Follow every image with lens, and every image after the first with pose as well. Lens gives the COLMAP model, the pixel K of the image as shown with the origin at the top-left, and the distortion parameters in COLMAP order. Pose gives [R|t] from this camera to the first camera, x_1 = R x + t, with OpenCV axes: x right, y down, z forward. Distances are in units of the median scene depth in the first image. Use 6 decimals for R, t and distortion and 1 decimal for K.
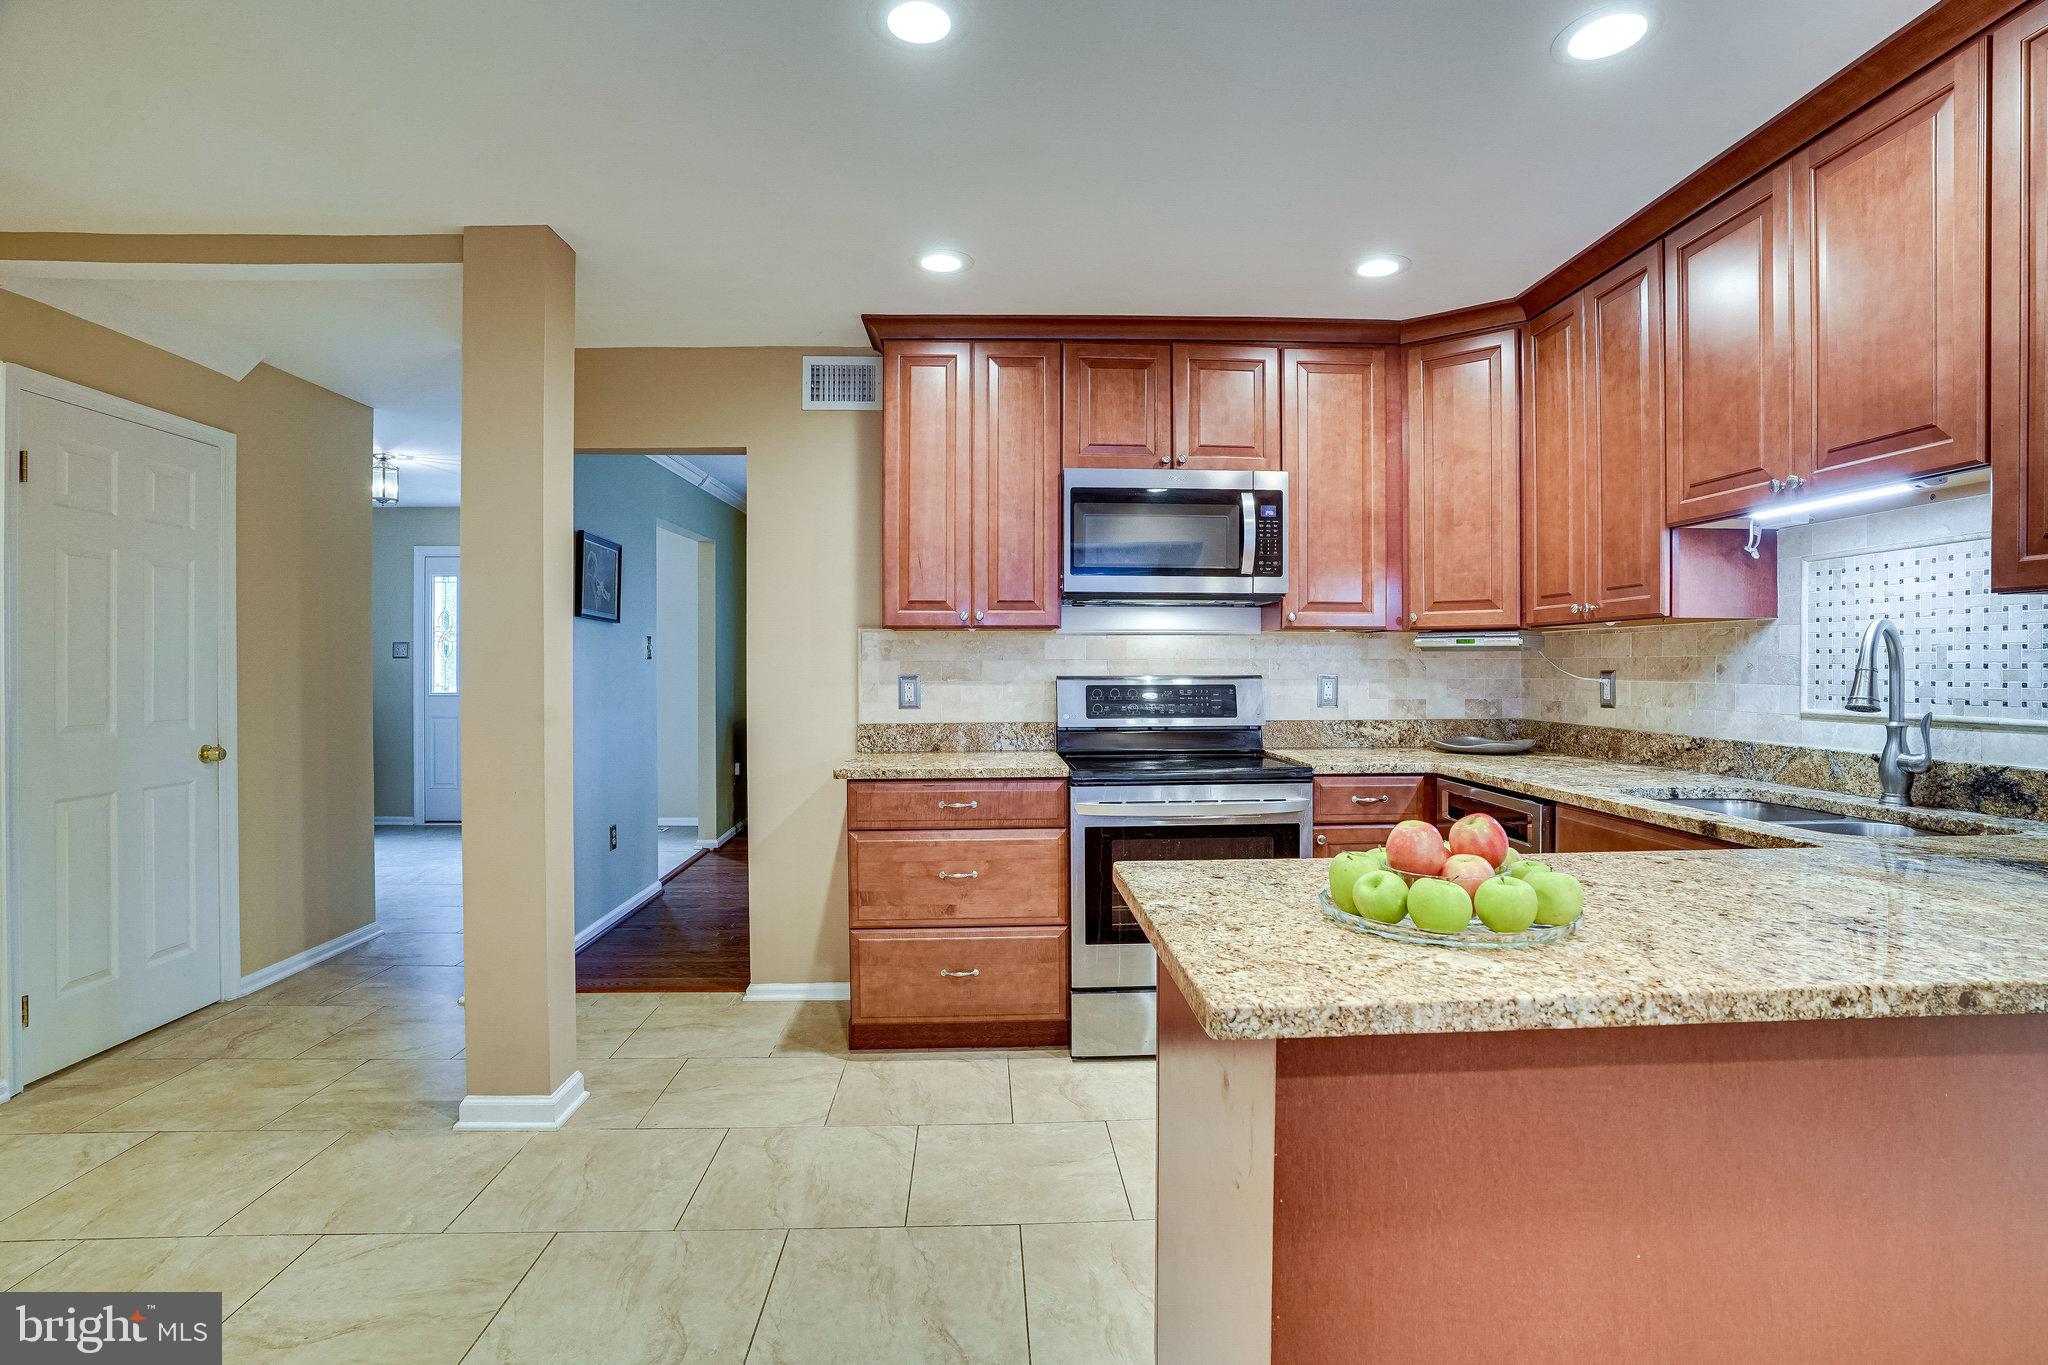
lens RADIAL K [[999.2, 0, 1017.1], [0, 999.2, 675.7], [0, 0, 1]] dist [-0.023070, 0.000412]
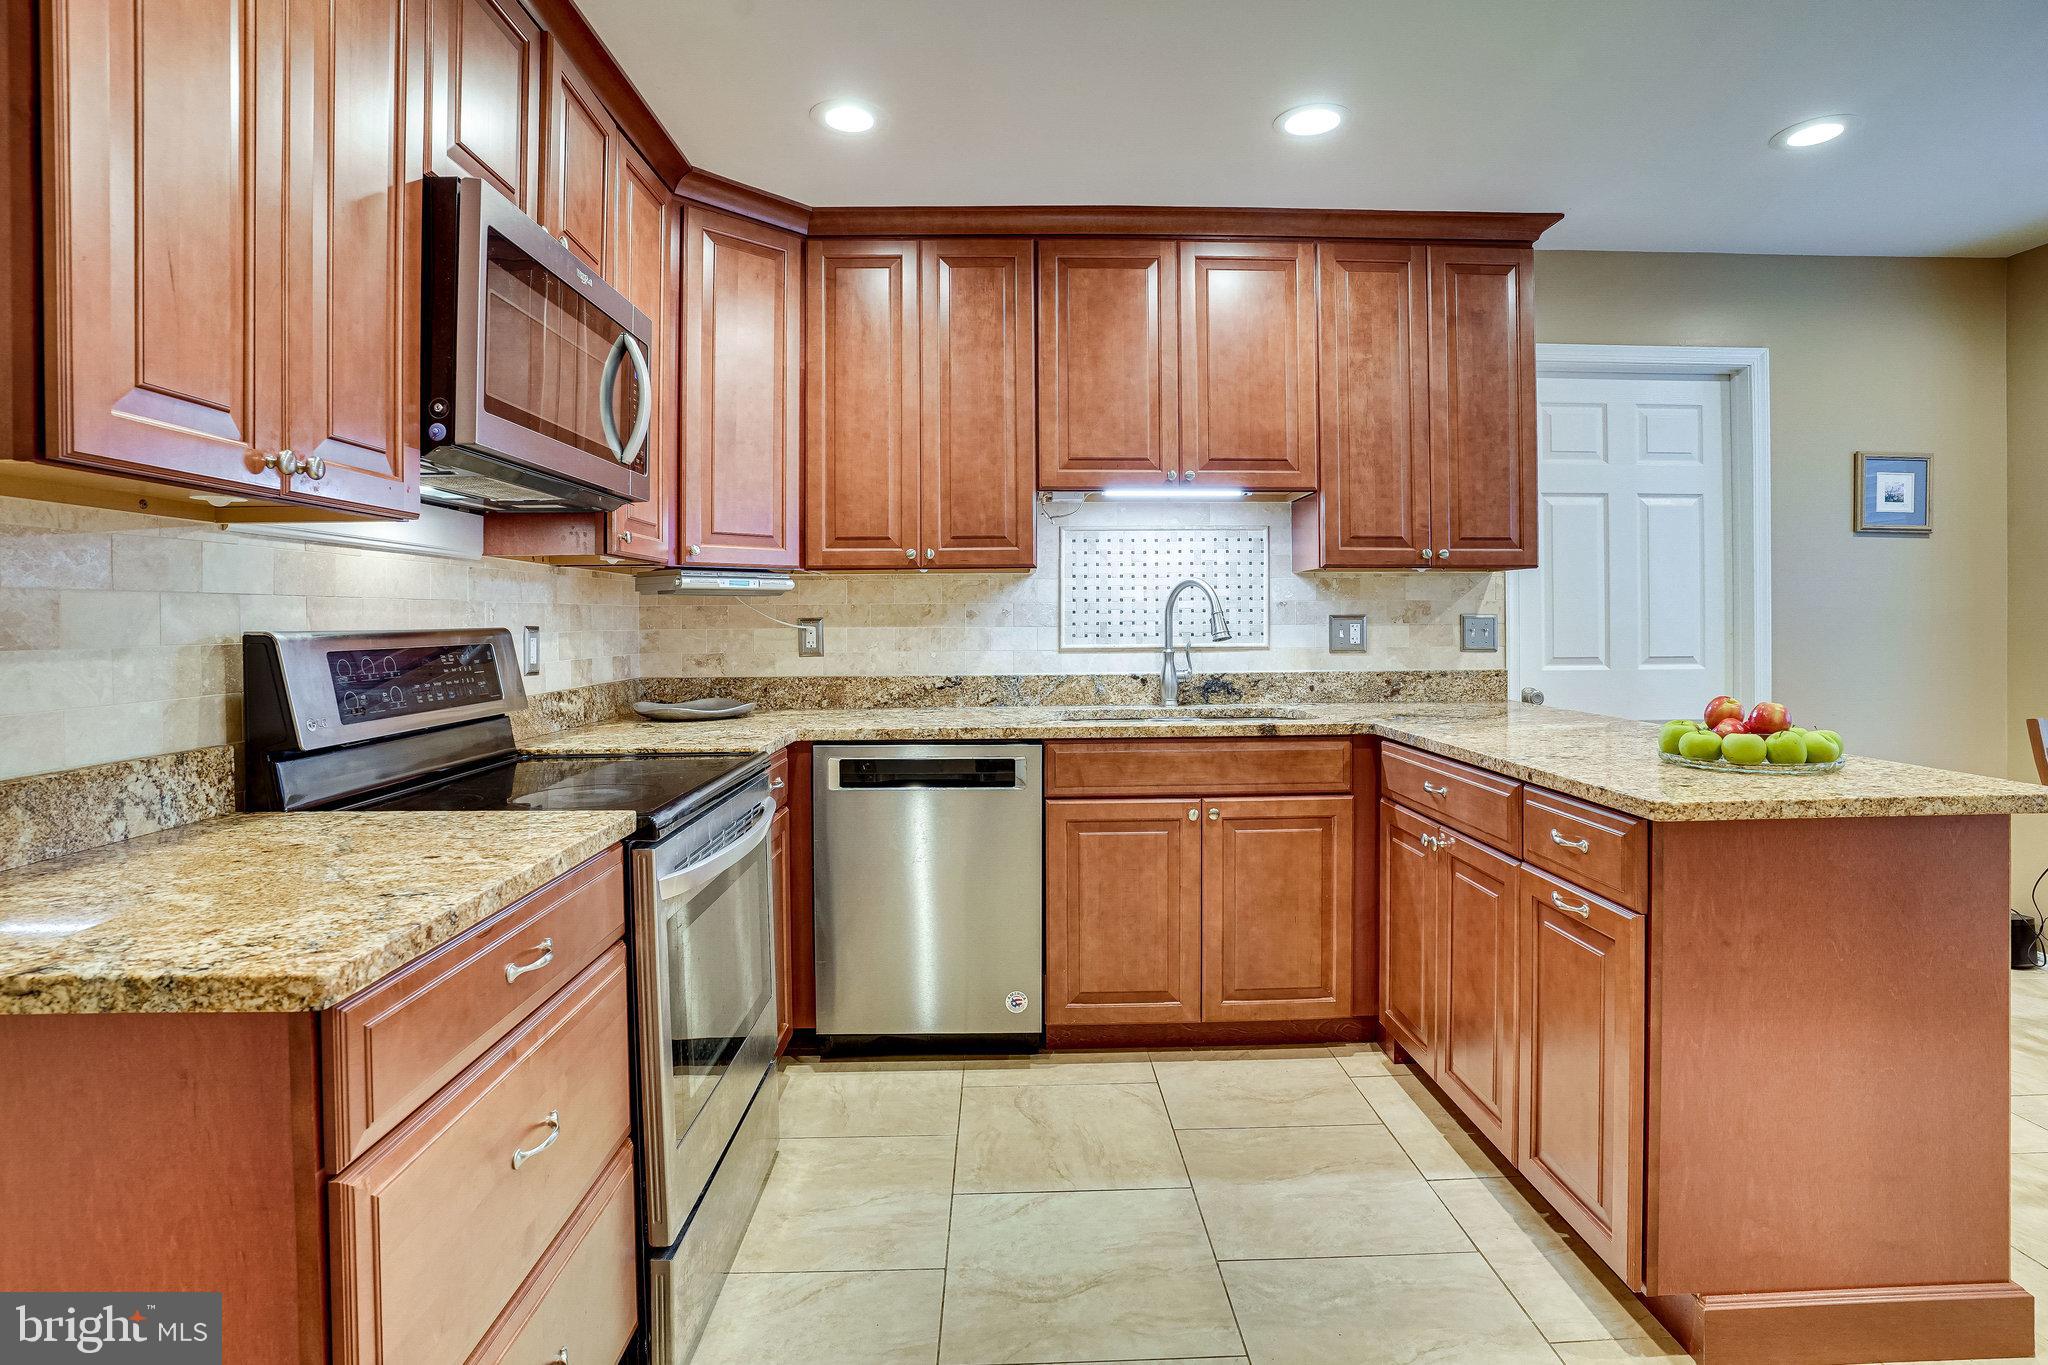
lens RADIAL K [[1078.3, 0, 1029.6], [0, 1078.3, 610.3], [0, 0, 1]] dist [-0.038146, 0.000294]
pose [[0.014309, 0.008520, 0.999861, -0.581812], [0.015922, 0.999835, -0.008748, 0.000034], [-0.999771, 0.016045, 0.014171, 0.979513]]
